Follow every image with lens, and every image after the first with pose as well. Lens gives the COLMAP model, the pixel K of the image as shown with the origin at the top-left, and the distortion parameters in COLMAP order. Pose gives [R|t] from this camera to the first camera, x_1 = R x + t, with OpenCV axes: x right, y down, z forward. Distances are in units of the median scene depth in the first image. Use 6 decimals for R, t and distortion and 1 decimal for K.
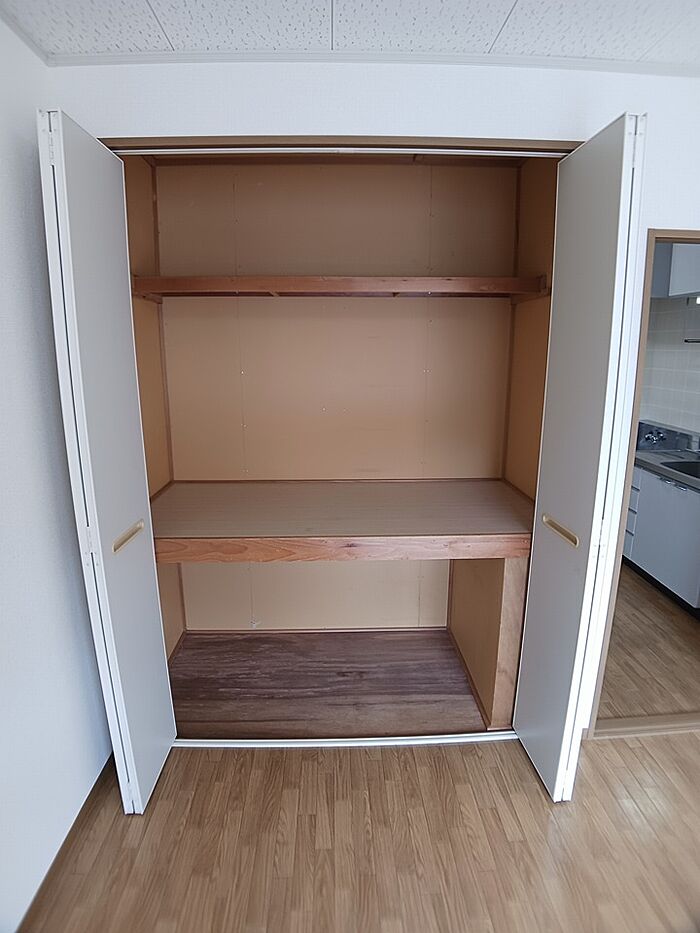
lens RADIAL K [[532.3, 0, 352.0], [0, 532.3, 435.0], [0, 0, 1]] dist [-0.074103, 0.011217]
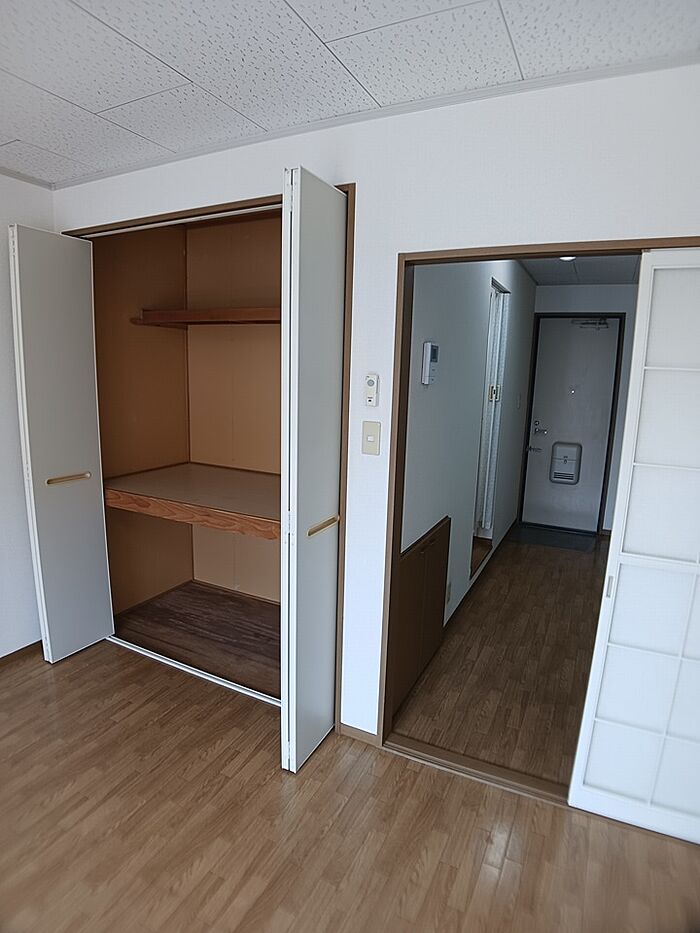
lens RADIAL K [[532.3, 0, 352.0], [0, 532.3, 435.0], [0, 0, 1]] dist [-0.074103, 0.011217]
pose [[0.876088, 0.083359, -0.474891, 0.762767], [-0.102539, 0.994622, -0.014576, -0.004329], [0.471122, 0.061464, 0.879924, 0.019812]]
